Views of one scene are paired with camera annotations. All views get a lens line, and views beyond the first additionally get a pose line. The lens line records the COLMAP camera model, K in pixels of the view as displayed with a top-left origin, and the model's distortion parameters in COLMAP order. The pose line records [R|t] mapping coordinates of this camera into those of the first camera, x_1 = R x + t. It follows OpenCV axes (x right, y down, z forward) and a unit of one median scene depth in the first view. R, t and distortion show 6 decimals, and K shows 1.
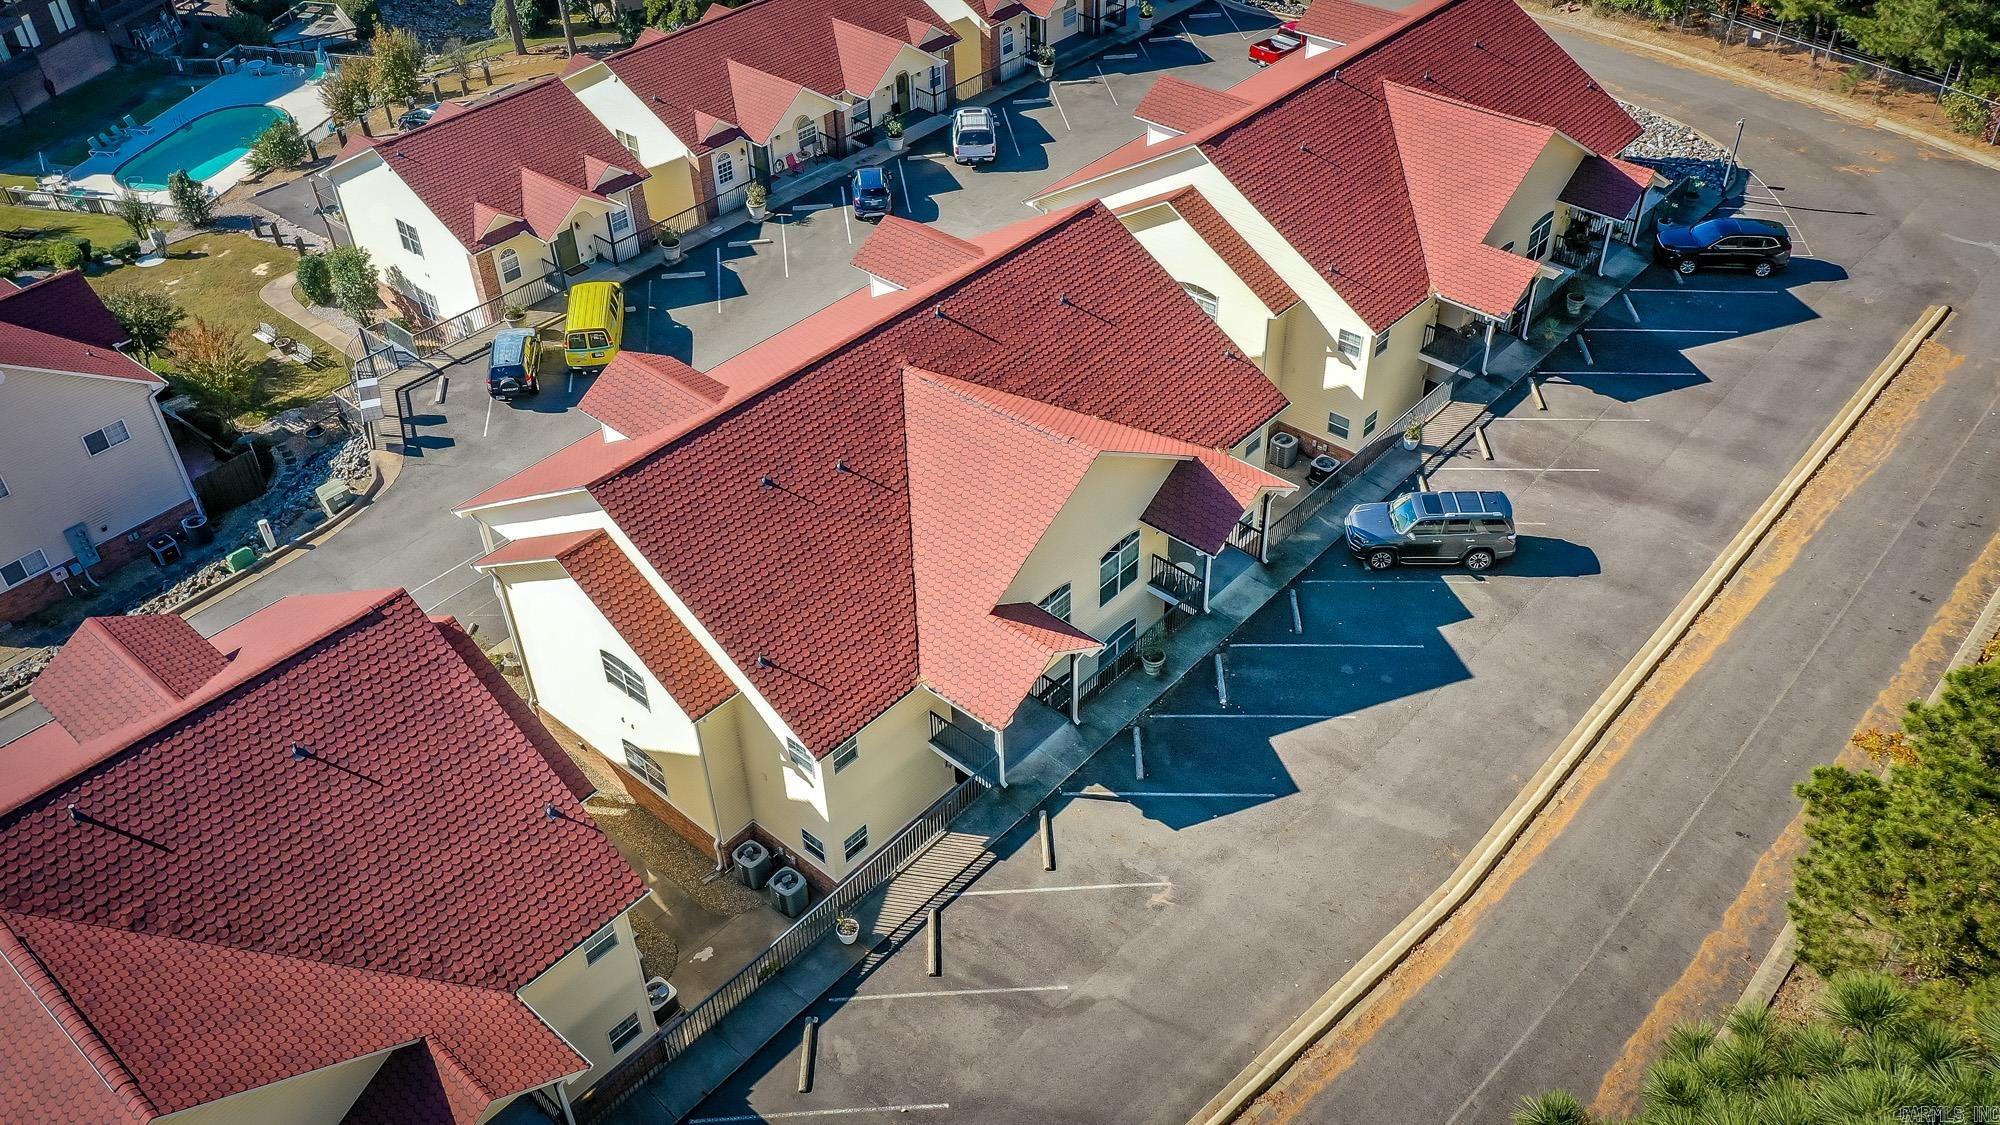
lens RADIAL K [[1582.3, 0, 1010.5], [0, 1582.3, 568.7], [0, 0, 1]] dist [0.030674, -0.003788]
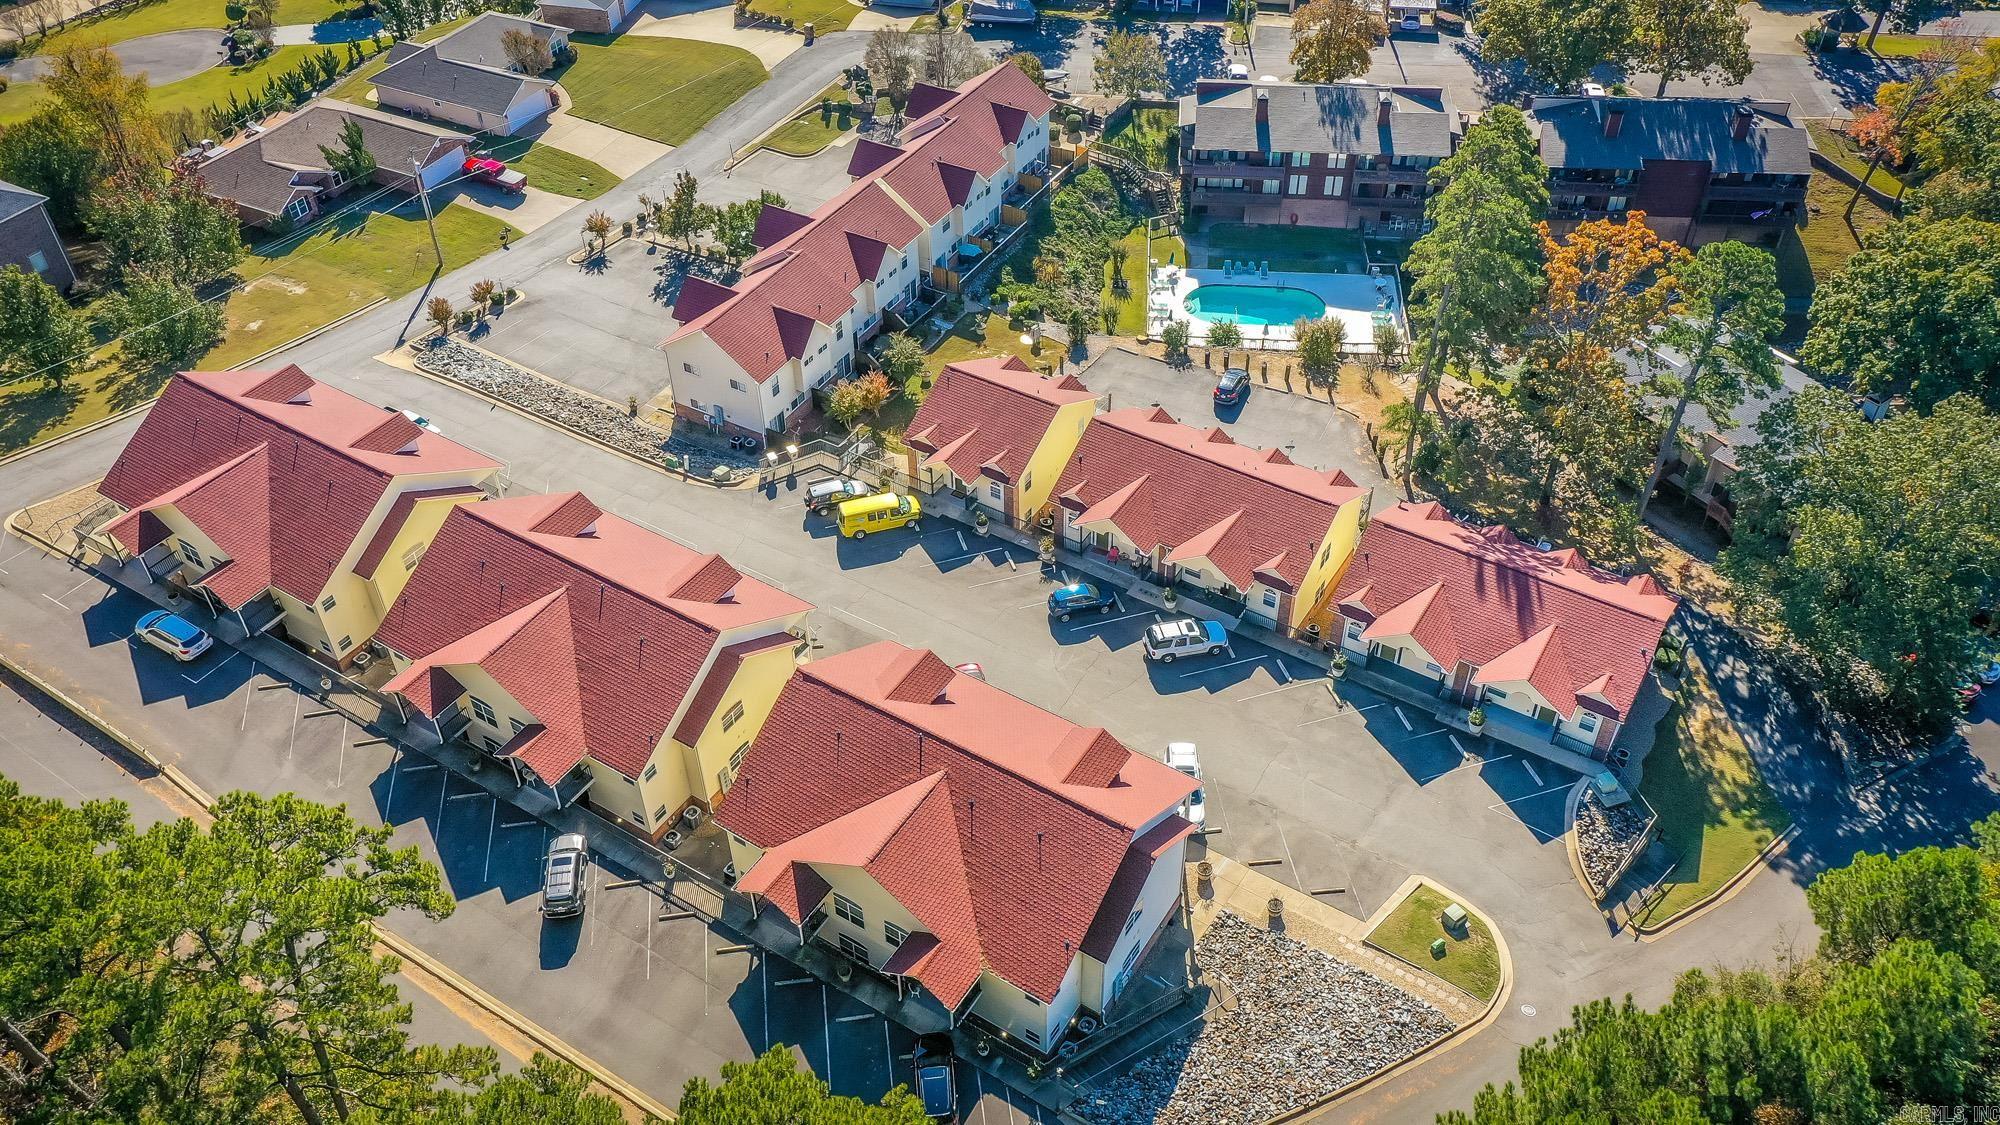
lens RADIAL K [[1582.3, 0, 1010.5], [0, 1582.3, 568.7], [0, 0, 1]] dist [0.030674, -0.003788]
pose [[0.156508, 0.677814, -0.718382, 0.906465], [-0.618893, 0.634144, 0.463500, -0.891214], [0.769725, 0.372061, 0.518744, 0.243537]]
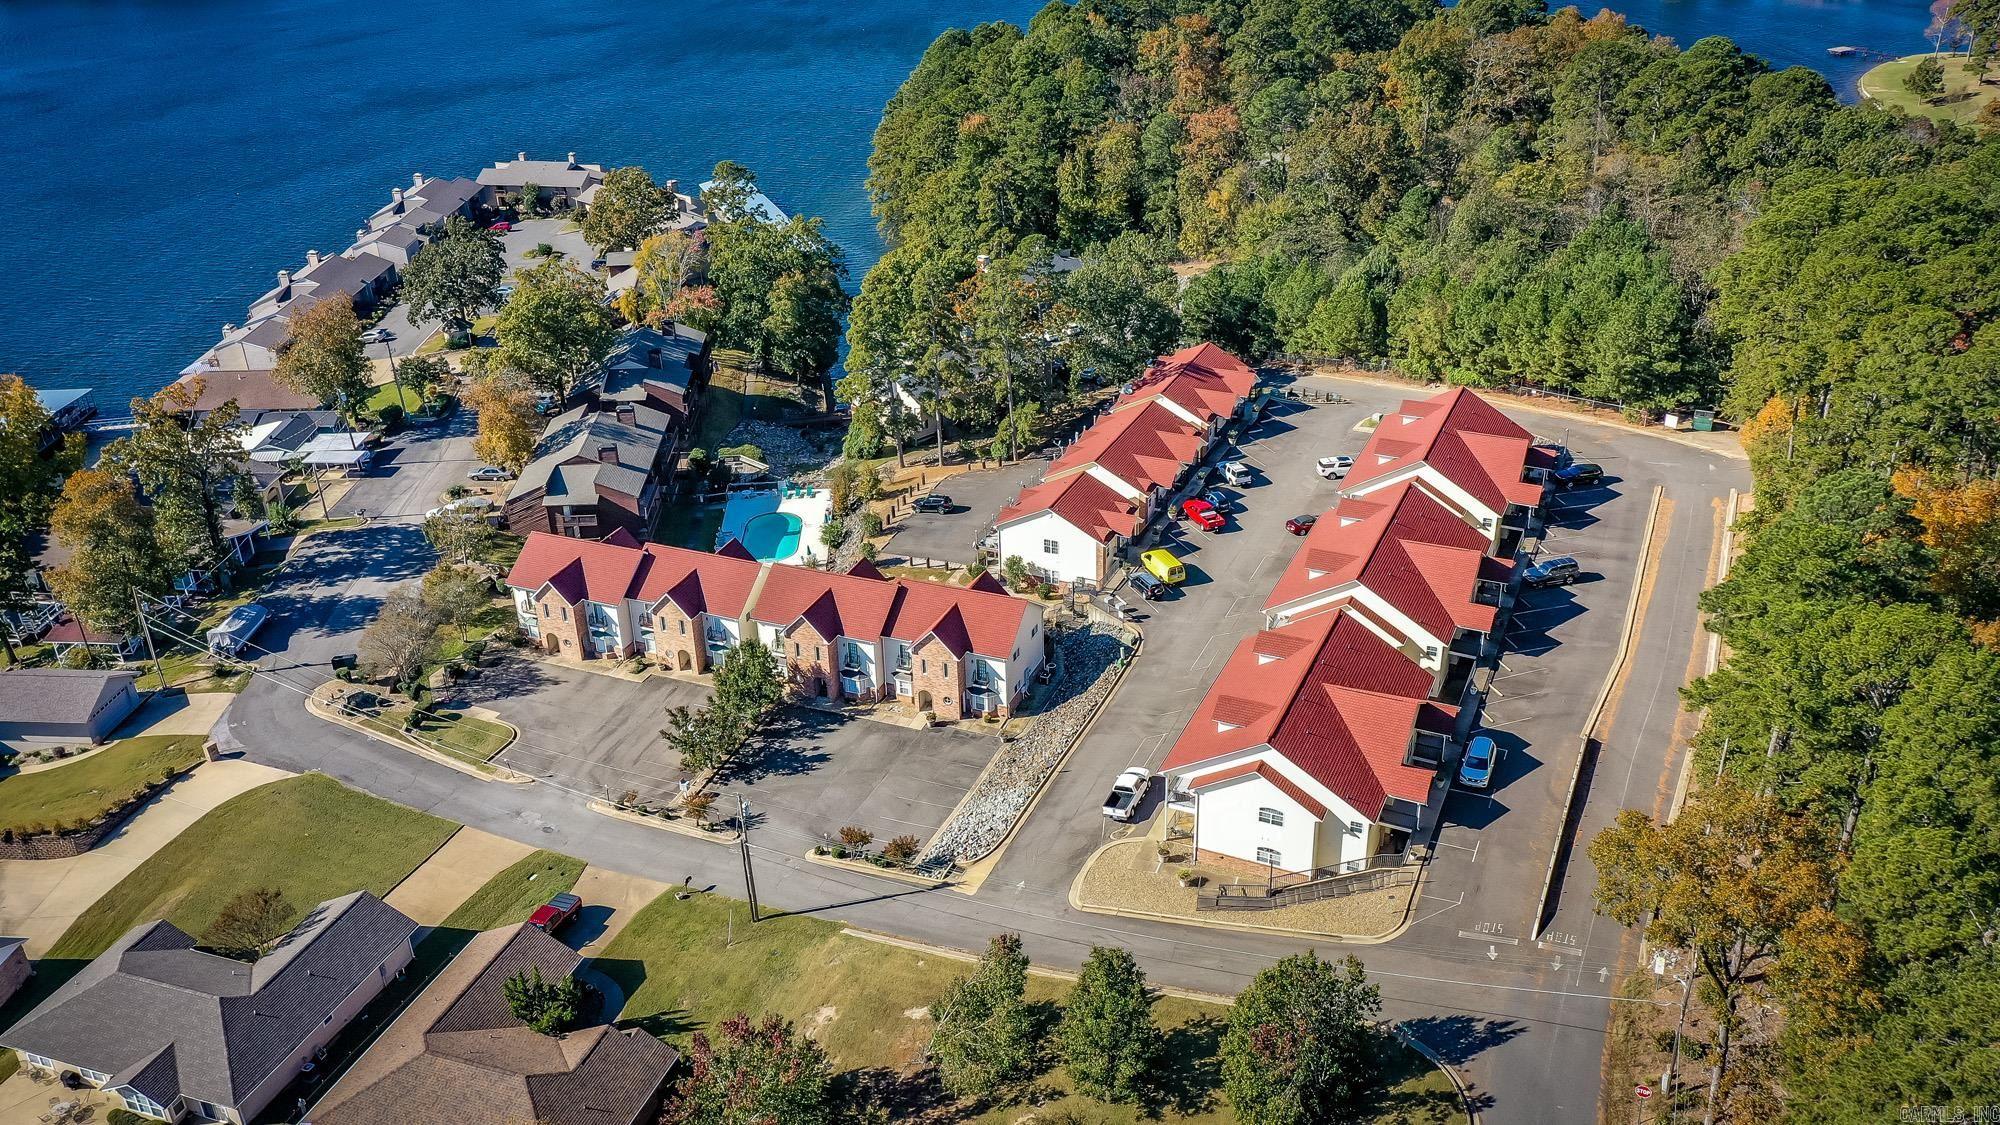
lens RADIAL K [[1598.1, 0, 1001.2], [0, 1598.1, 556.2], [0, 0, 1]] dist [0.031199, -0.000547]
pose [[0.958490, -0.137081, 0.250011, -0.990971], [0.187923, 0.963163, -0.192357, 0.221504], [-0.214433, 0.231355, 0.948943, -1.102762]]
